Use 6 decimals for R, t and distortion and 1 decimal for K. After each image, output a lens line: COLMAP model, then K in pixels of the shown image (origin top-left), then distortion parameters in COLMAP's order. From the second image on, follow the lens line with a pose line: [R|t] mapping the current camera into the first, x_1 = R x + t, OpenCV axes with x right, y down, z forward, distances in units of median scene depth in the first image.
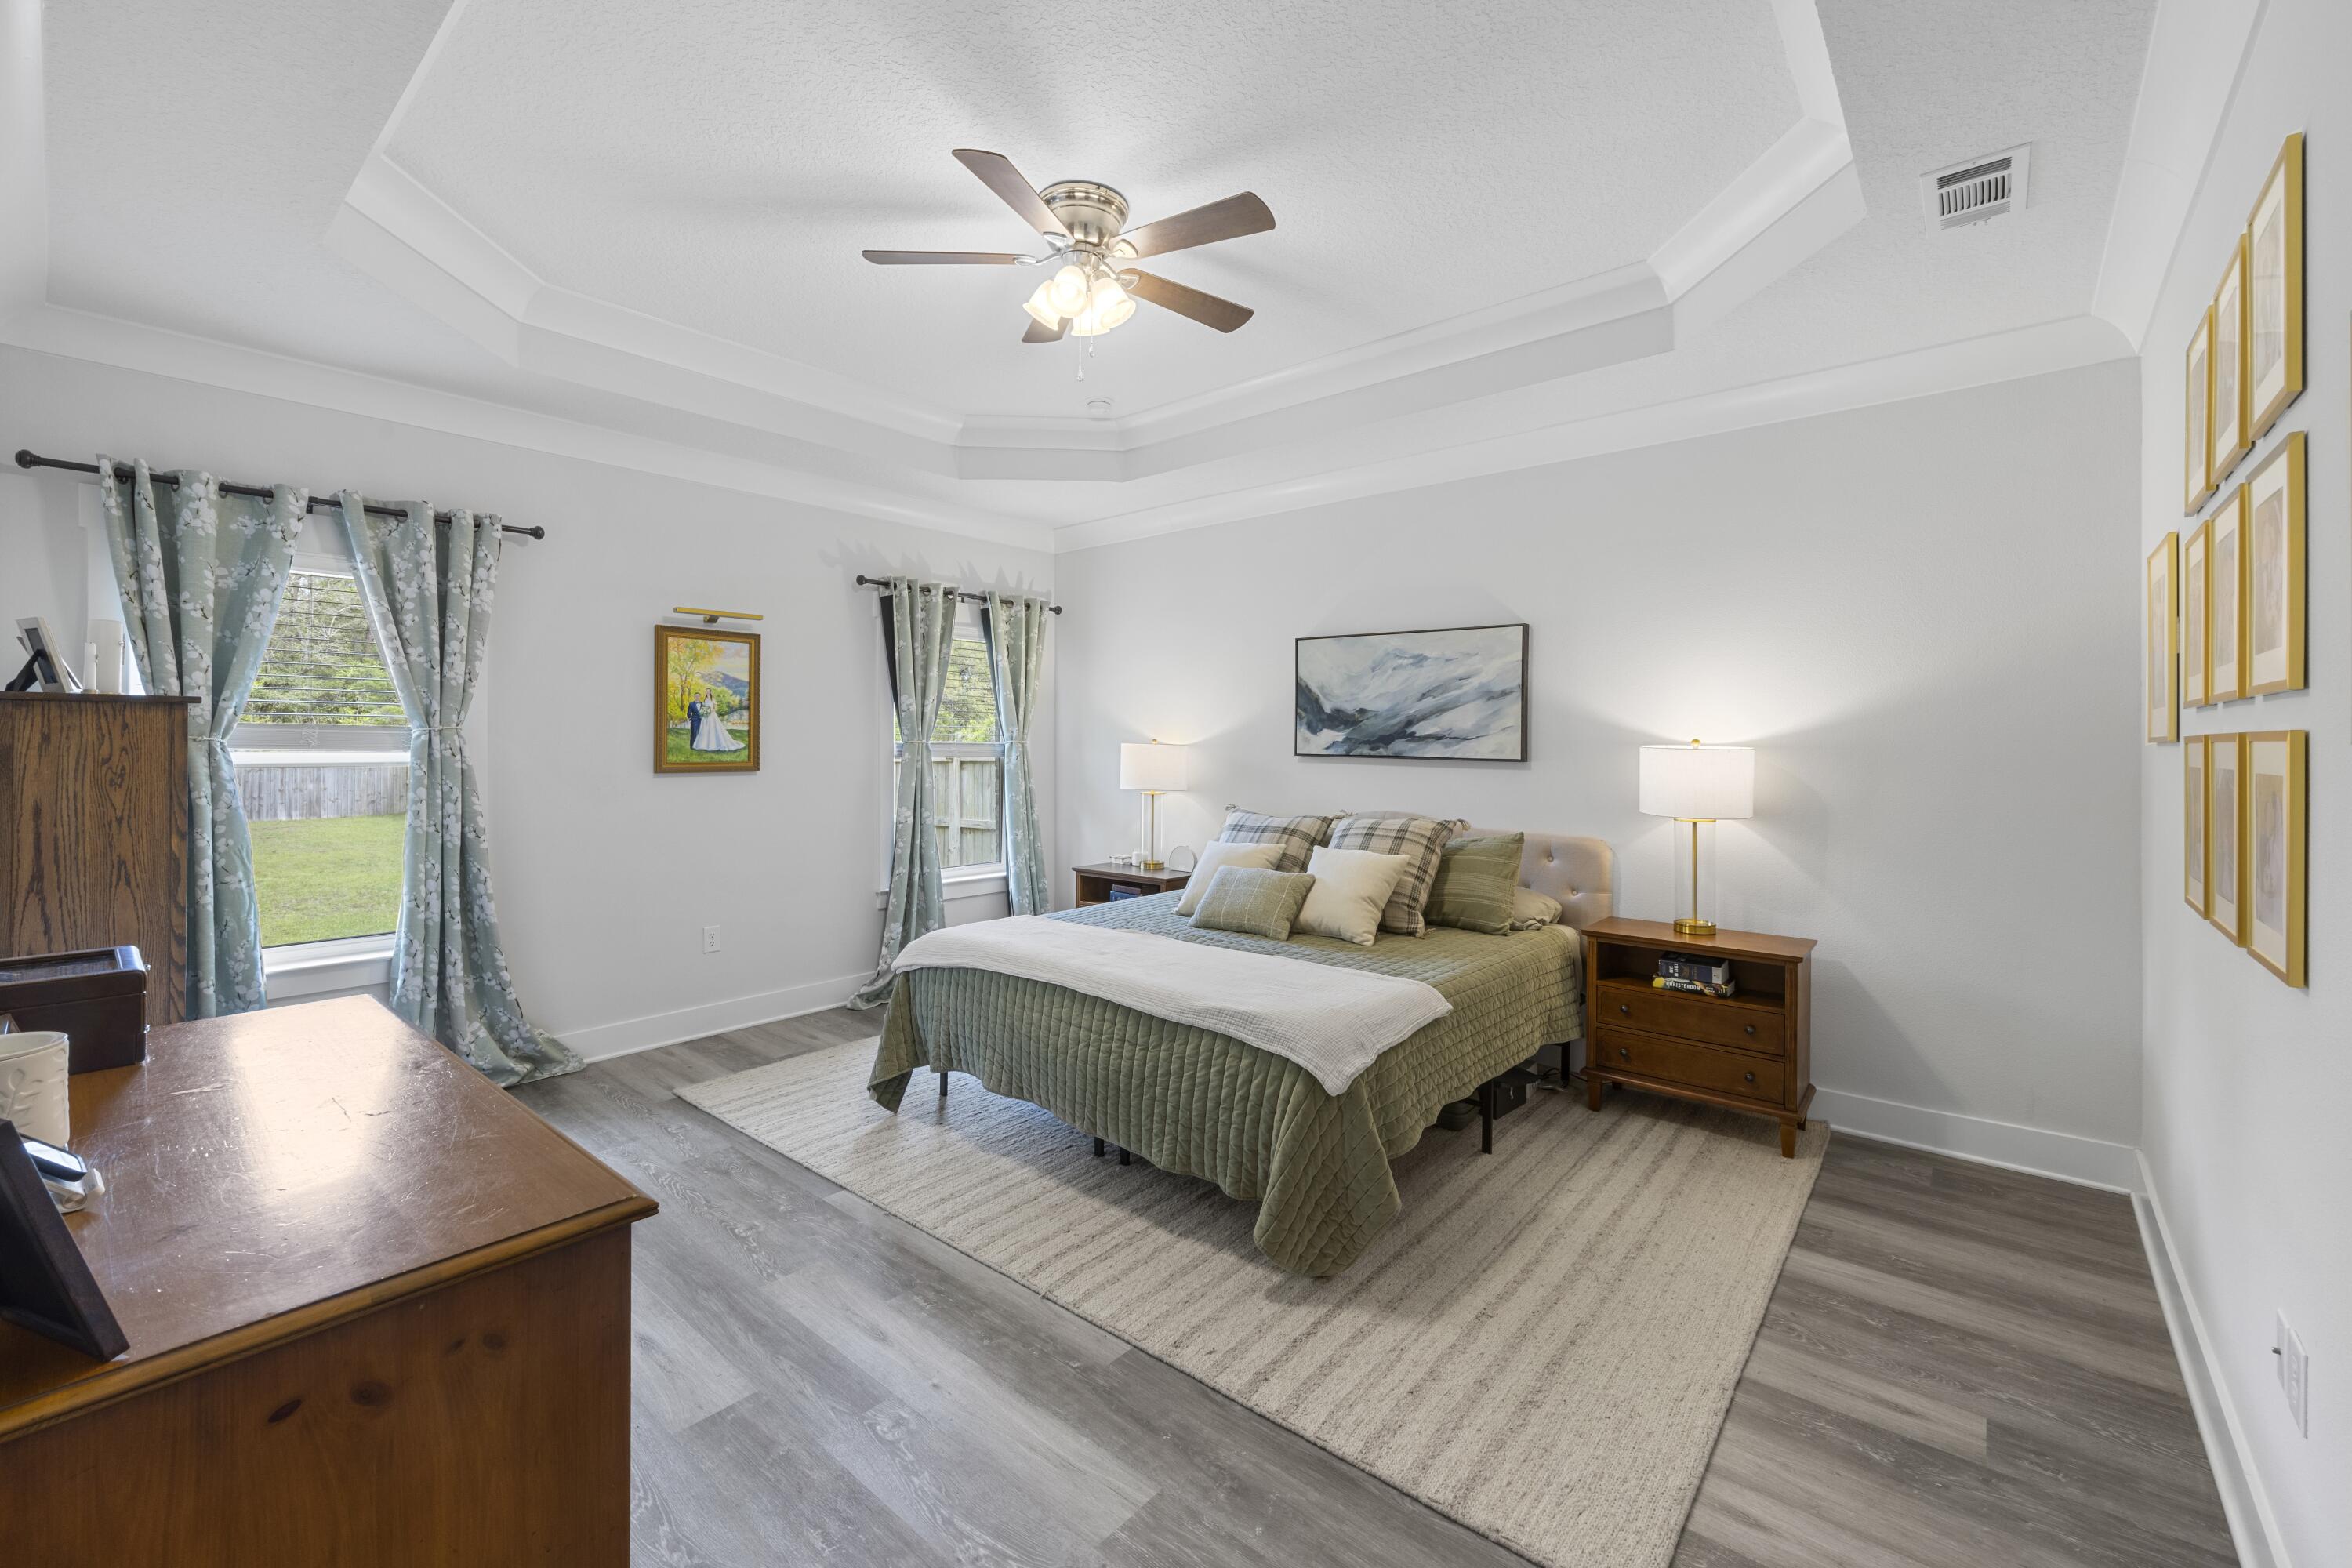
lens RADIAL K [[983.2, 0, 1170.4], [0, 983.2, 738.7], [0, 0, 1]] dist [0.000996, -0.001014]
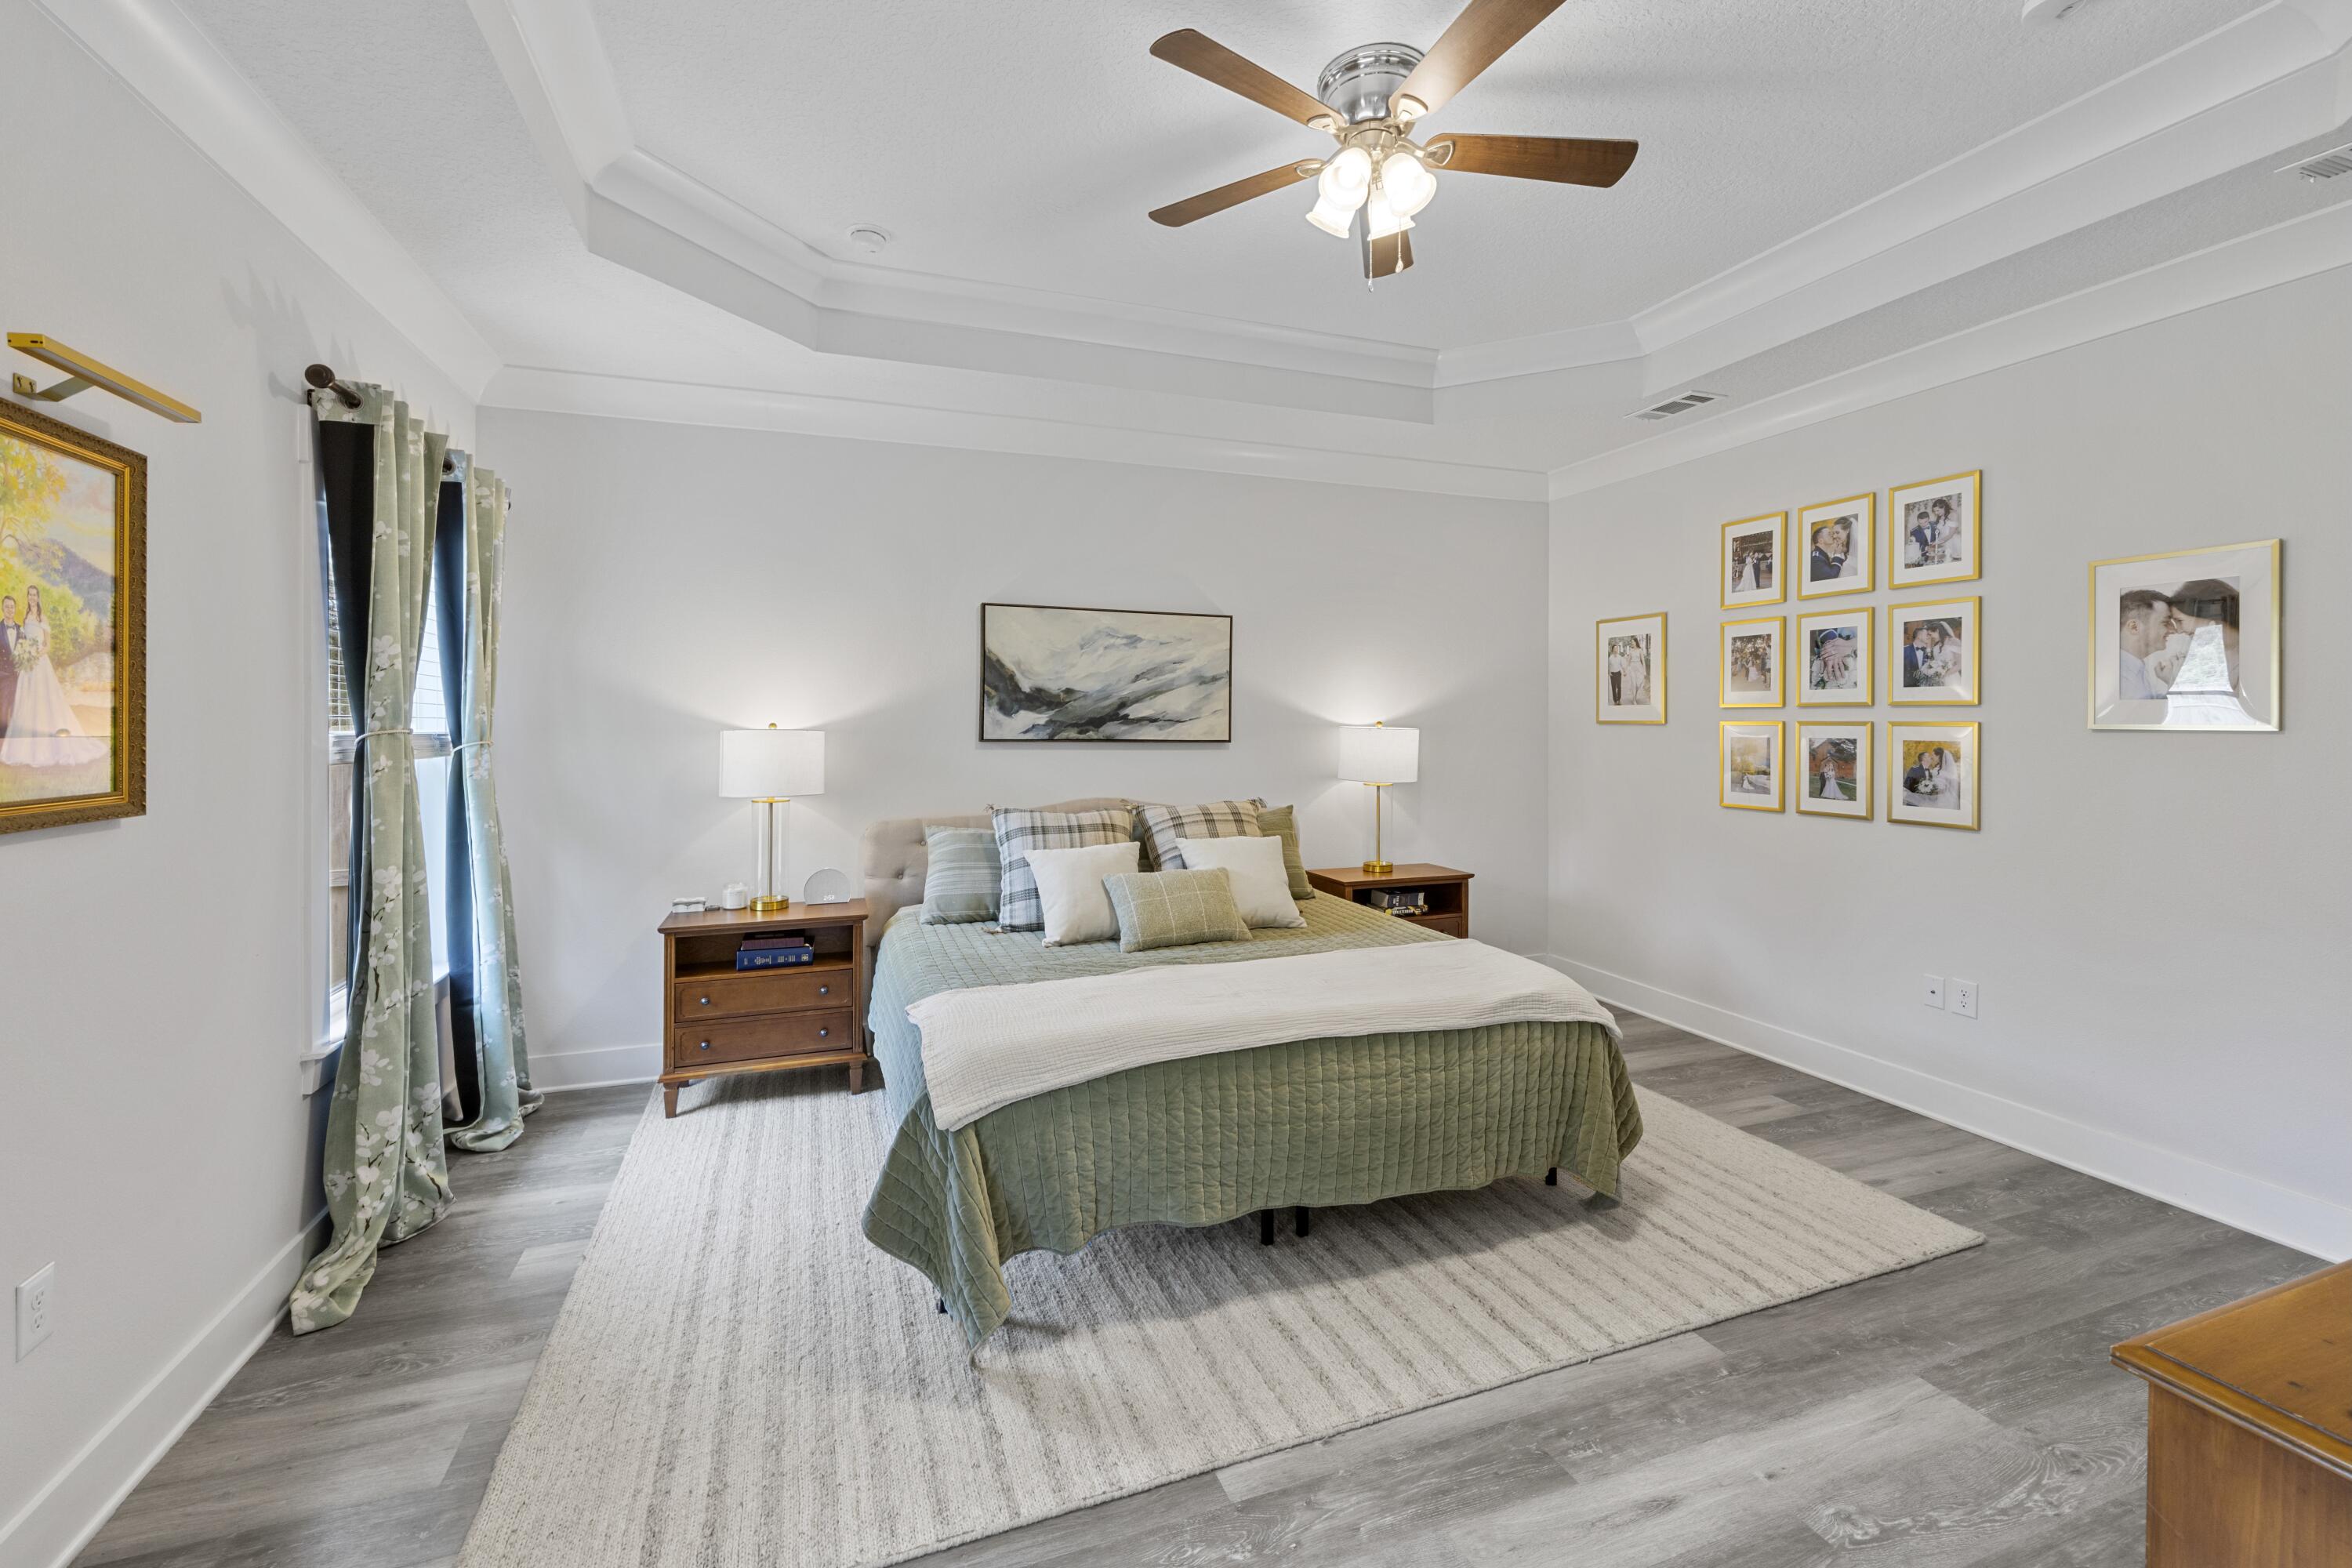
lens RADIAL K [[983.2, 0, 1190.4], [0, 983.2, 721.1], [0, 0, 1]] dist [0.000996, -0.001014]
pose [[0.482982, -0.004552, 0.875618, -0.592381], [0.001552, 0.999989, 0.004343, -0.004407], [-0.875629, -0.000738, 0.482984, 0.492664]]
